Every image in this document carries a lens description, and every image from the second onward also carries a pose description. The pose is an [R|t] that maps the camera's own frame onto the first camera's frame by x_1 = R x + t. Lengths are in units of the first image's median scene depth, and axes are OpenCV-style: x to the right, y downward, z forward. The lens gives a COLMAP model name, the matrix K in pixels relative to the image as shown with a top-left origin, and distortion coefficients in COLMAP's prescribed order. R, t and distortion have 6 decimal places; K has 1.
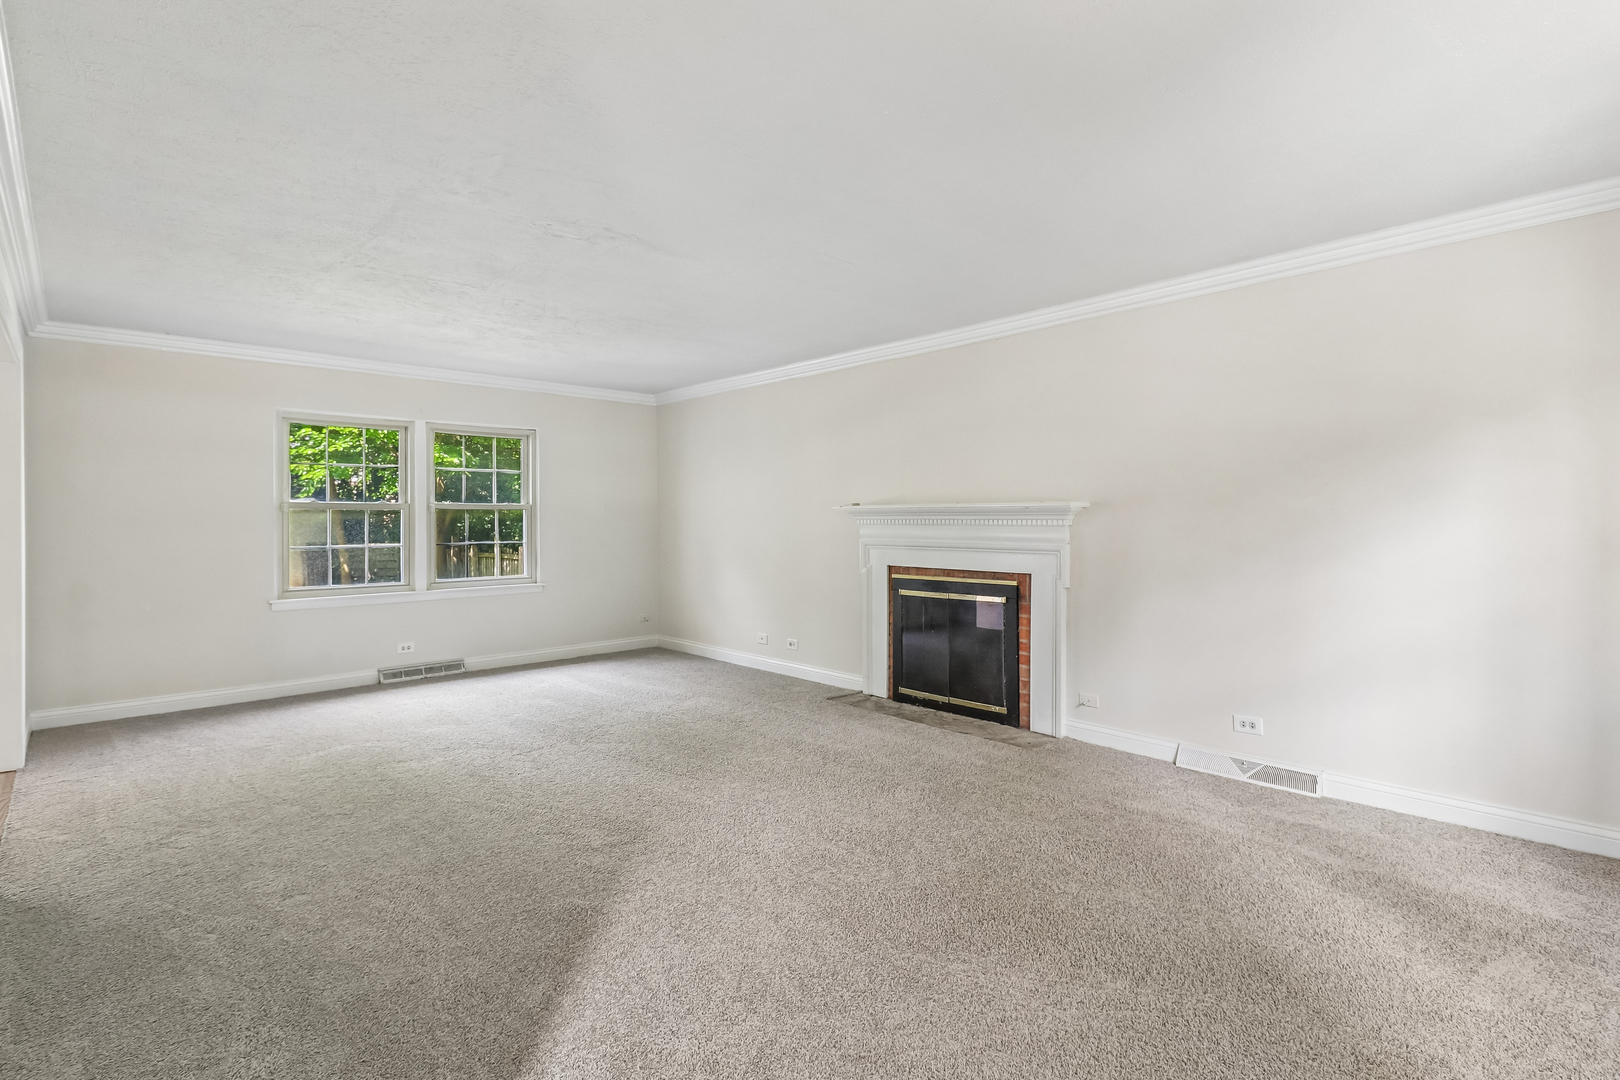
lens RADIAL K [[780.3, 0, 804.8], [0, 780.3, 515.3], [0, 0, 1]] dist [0.024366, -0.013427]
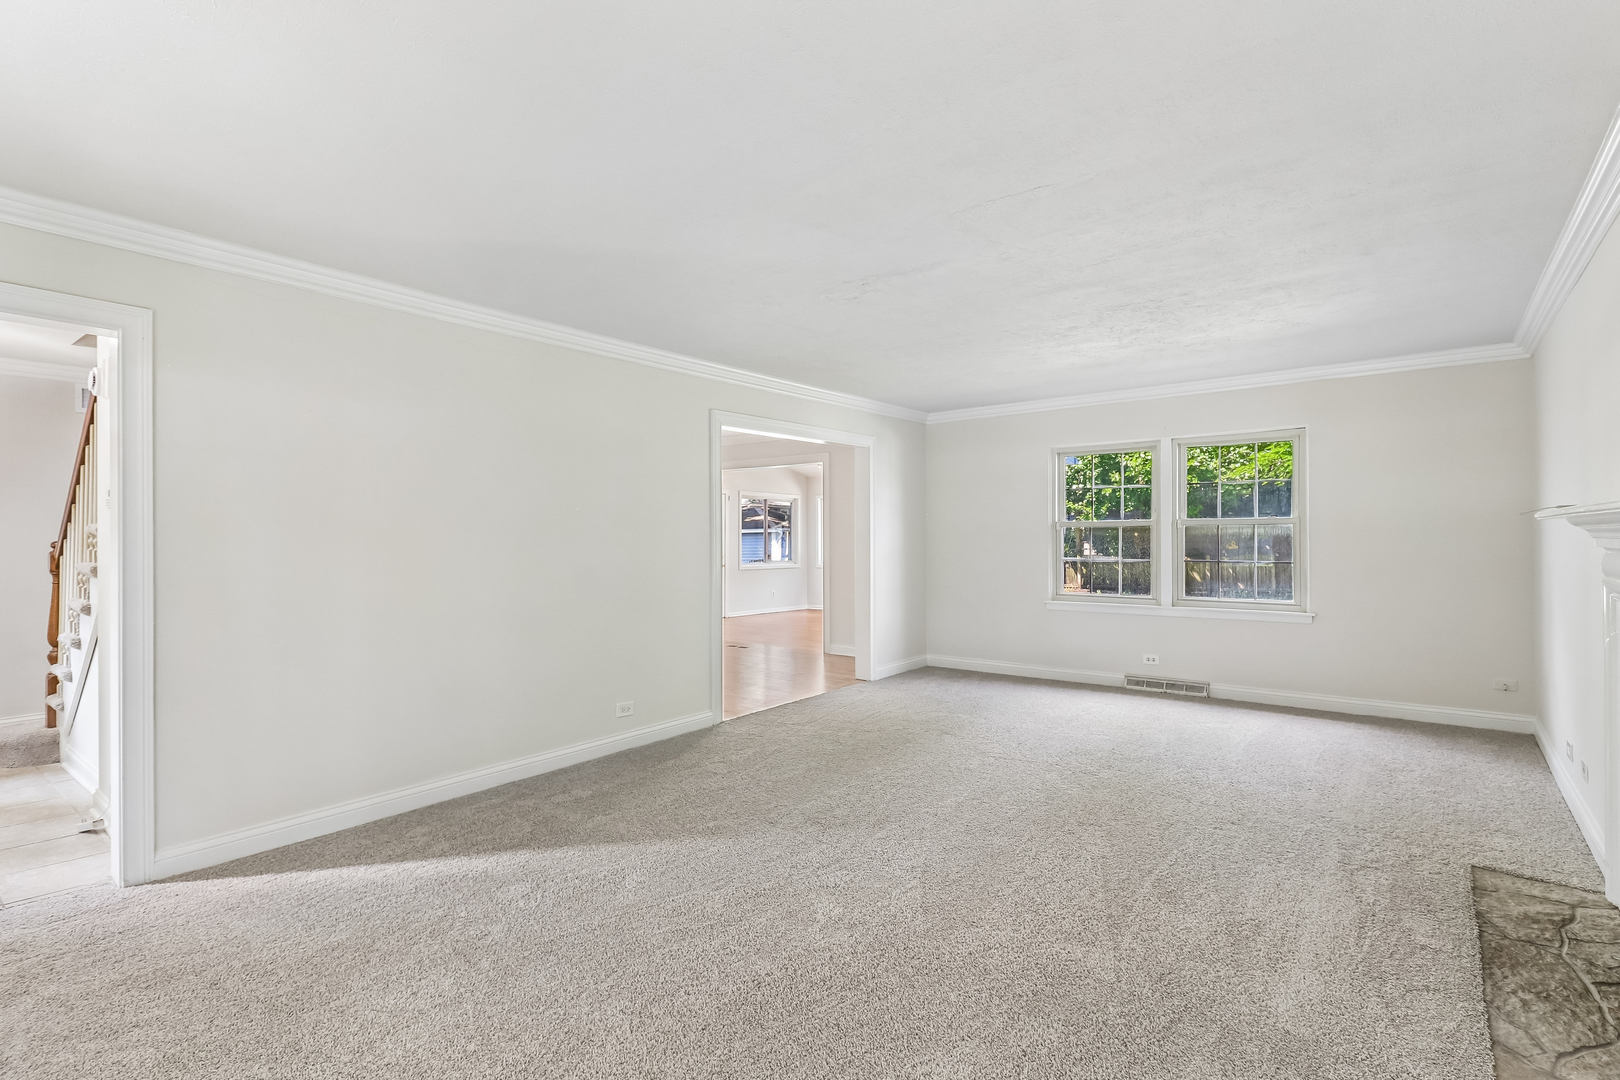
lens RADIAL K [[770.7, 0, 810.0], [0, 770.7, 540.0], [0, 0, 1]] dist [0.022883, -0.012522]
pose [[0.154196, 0.005130, -0.988027, 0.429831], [0.010456, 0.999922, 0.006823, -0.000920], [0.987985, -0.011383, 0.154130, 0.395288]]
